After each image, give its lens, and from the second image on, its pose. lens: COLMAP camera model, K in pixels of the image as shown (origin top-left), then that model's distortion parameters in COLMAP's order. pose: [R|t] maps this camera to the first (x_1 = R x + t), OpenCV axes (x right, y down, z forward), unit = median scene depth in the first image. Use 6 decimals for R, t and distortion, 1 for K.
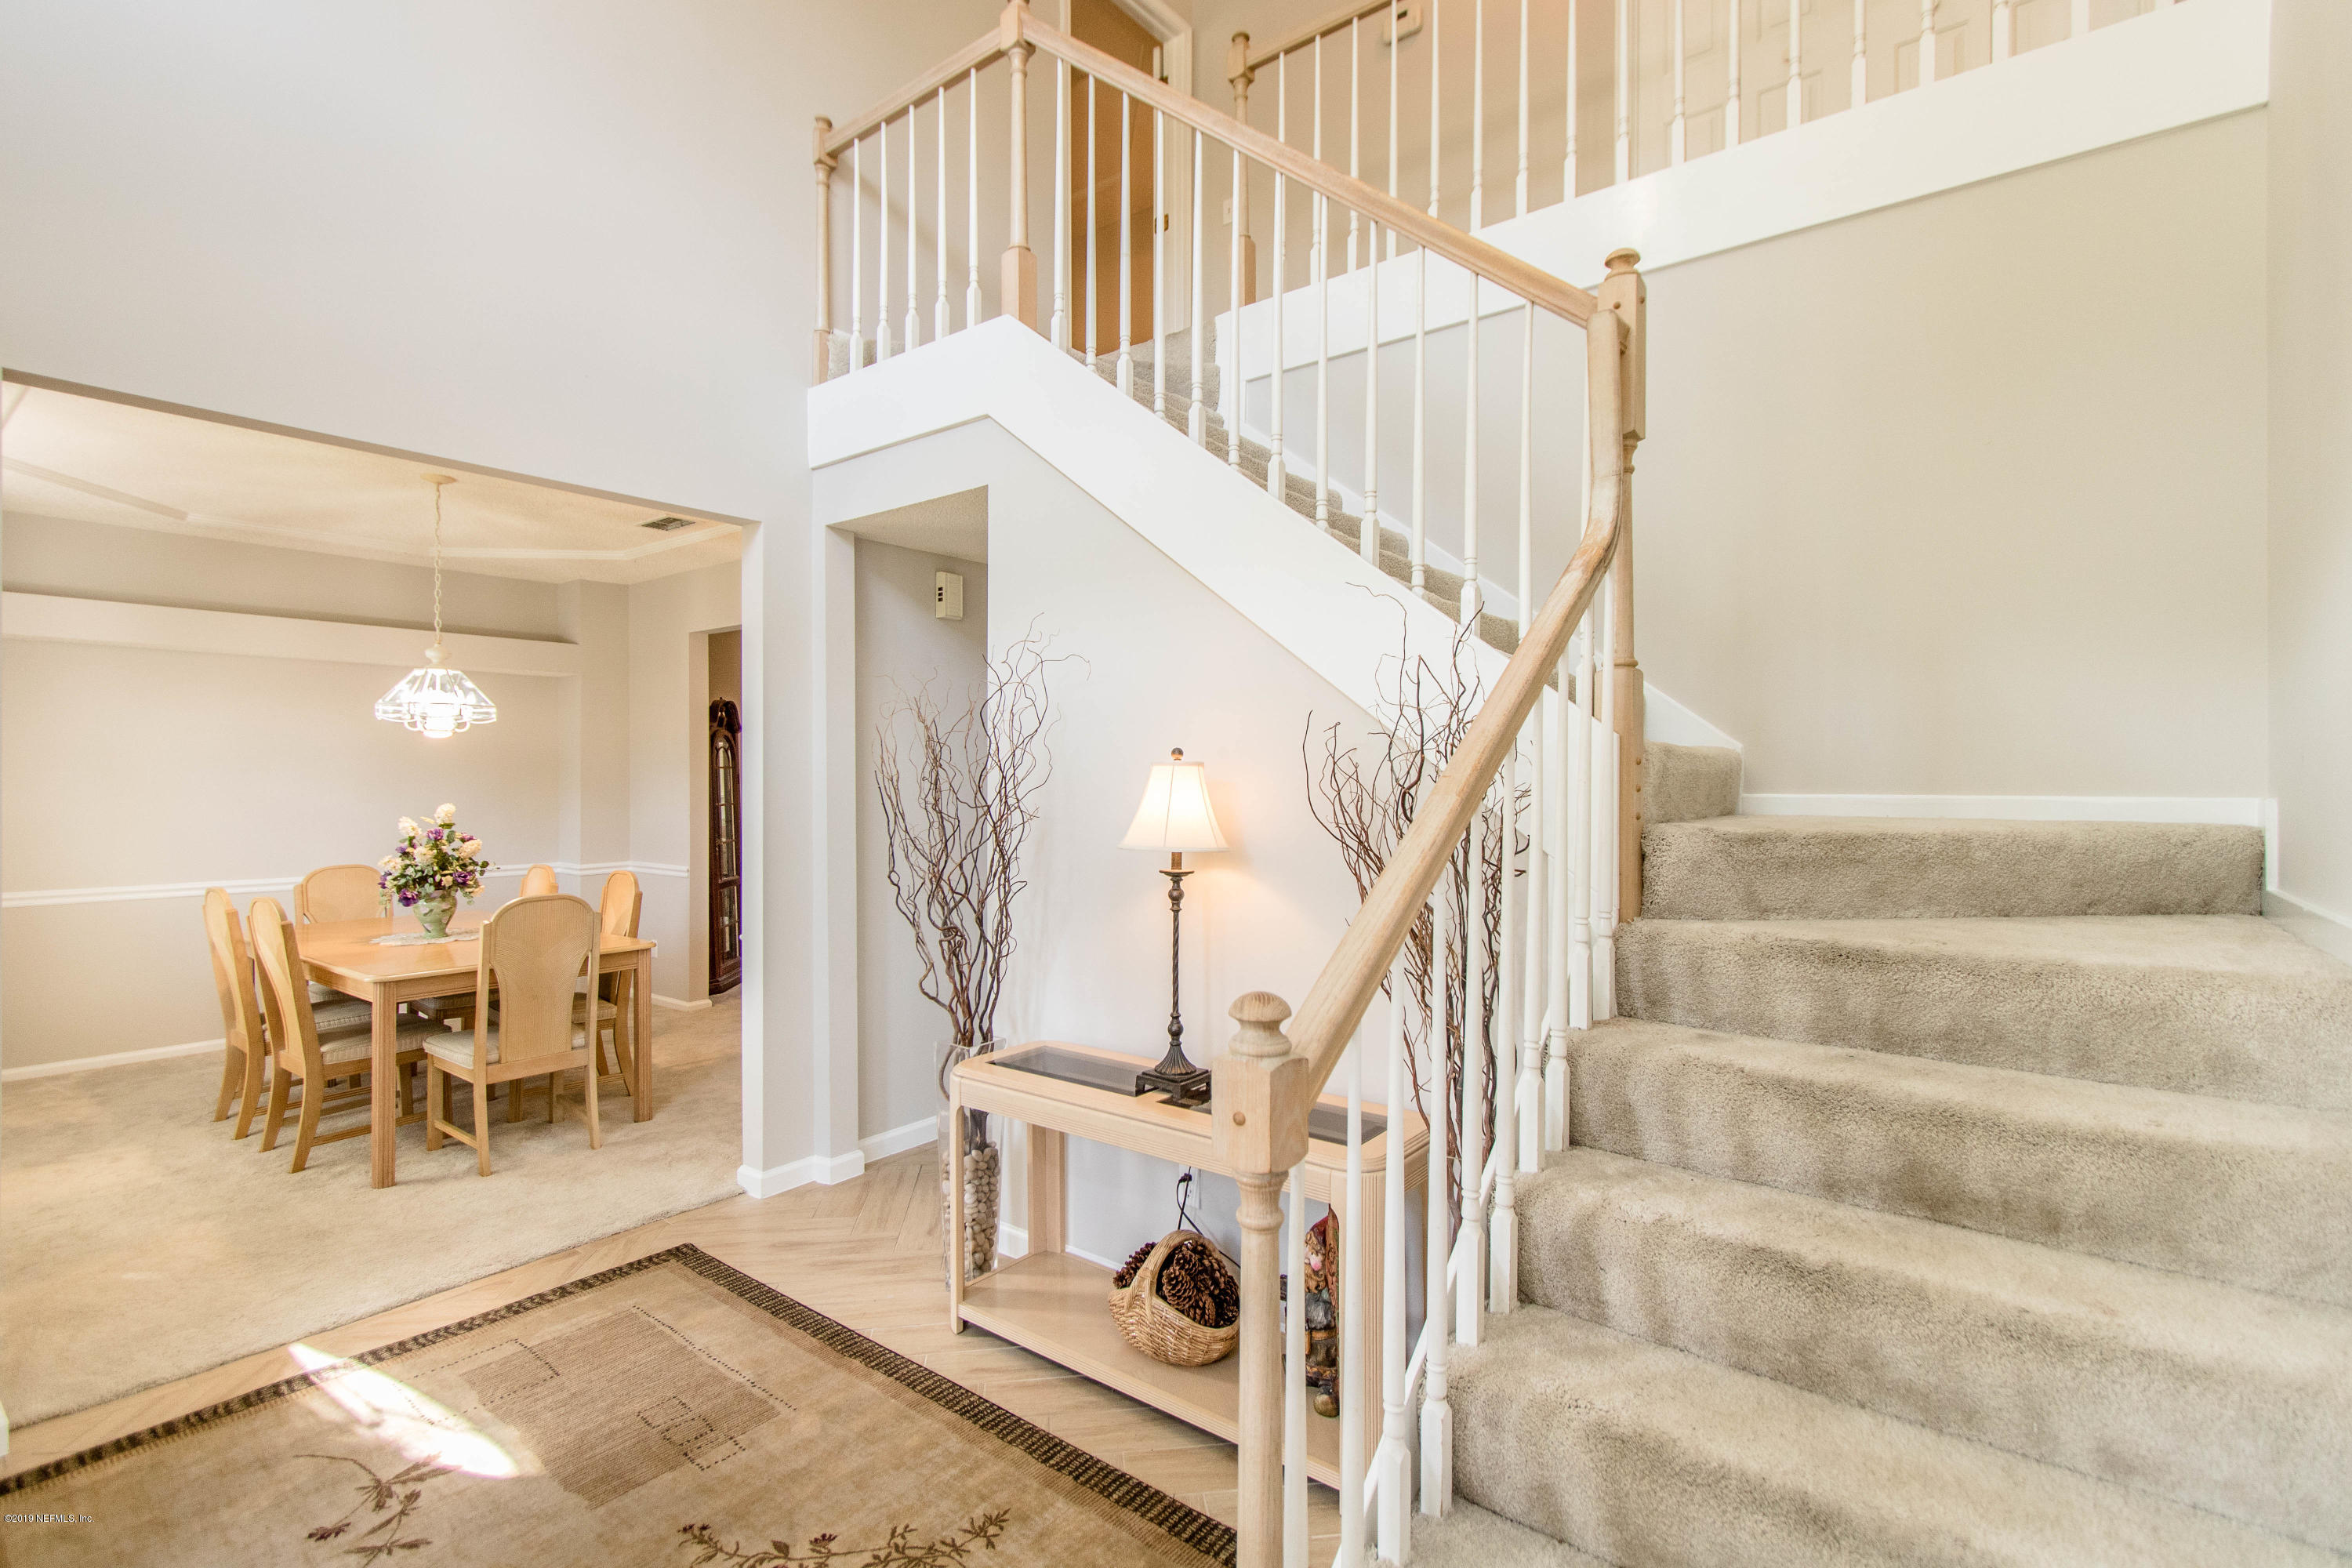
lens RADIAL K [[1084.2, 0, 1176.0], [0, 1084.2, 784.0], [0, 0, 1]] dist [-0.001115, -0.000429]
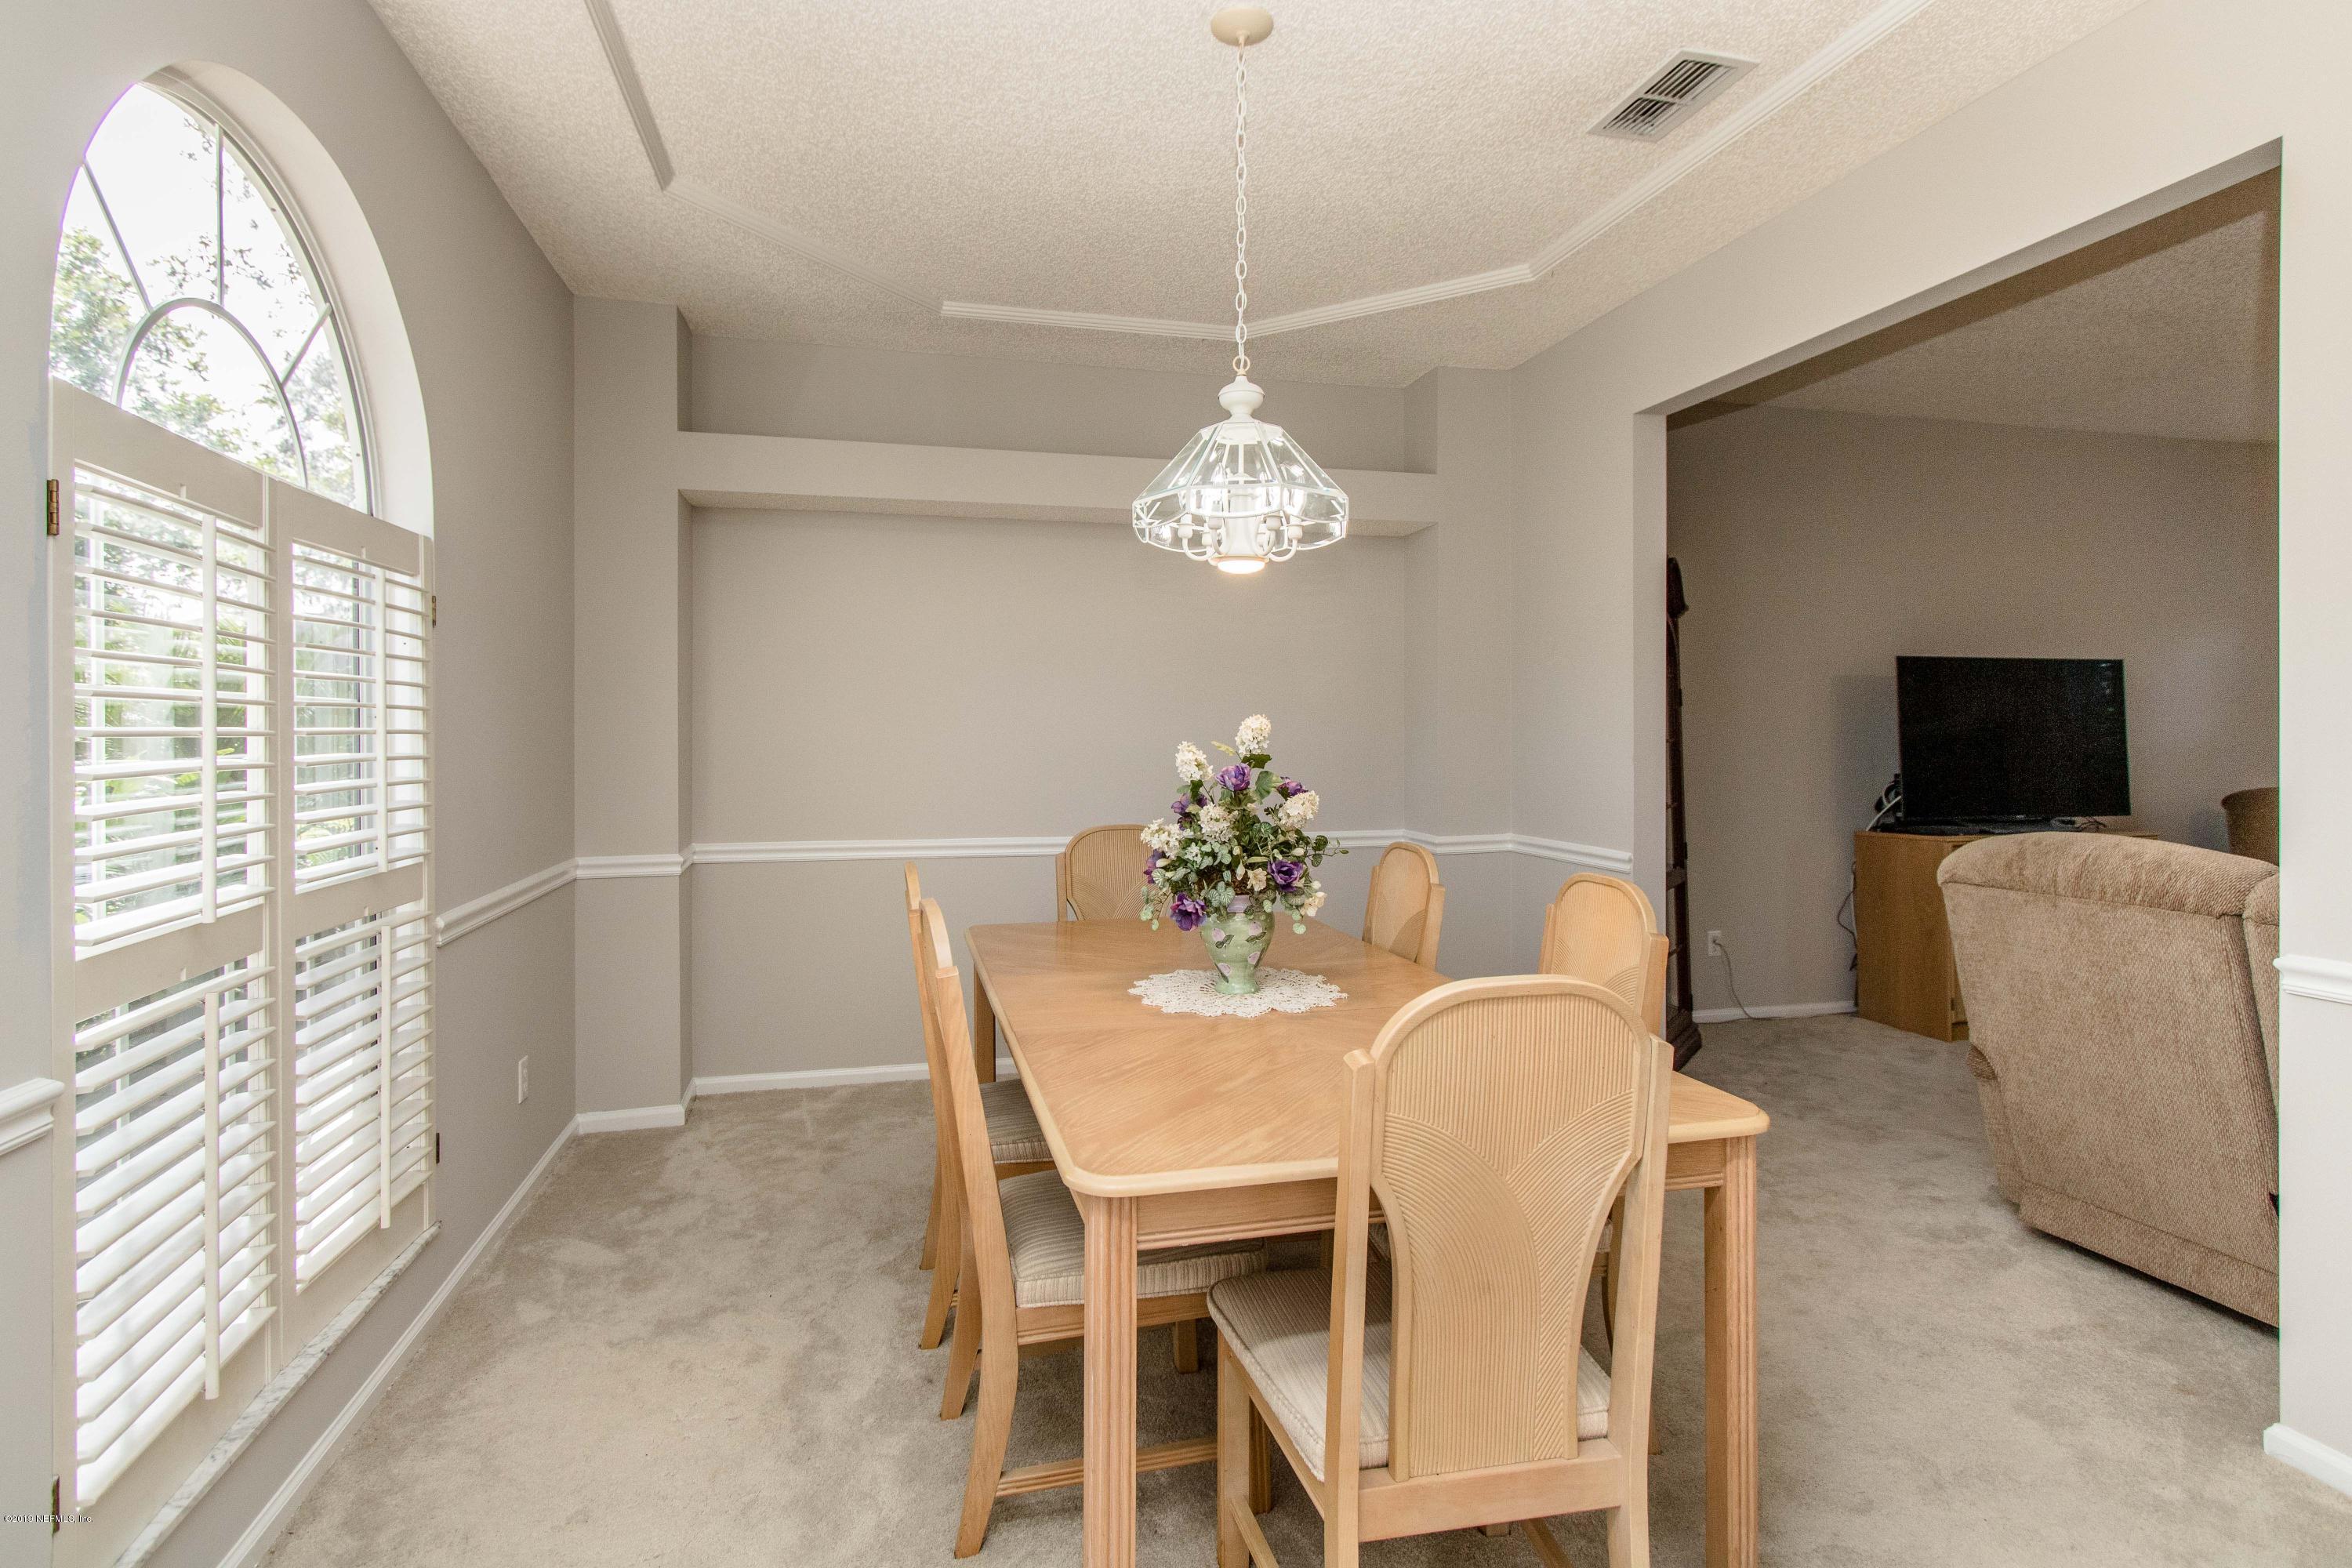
lens RADIAL K [[1166.5, 0, 1175.7], [0, 1166.5, 730.8], [0, 0, 1]] dist [0.002219, 0.000517]
pose [[0.795544, -0.001253, -0.605894, -0.393026], [-0.002321, 0.999984, -0.005115, 0.027897], [0.605891, 0.005475, 0.795529, 0.574435]]
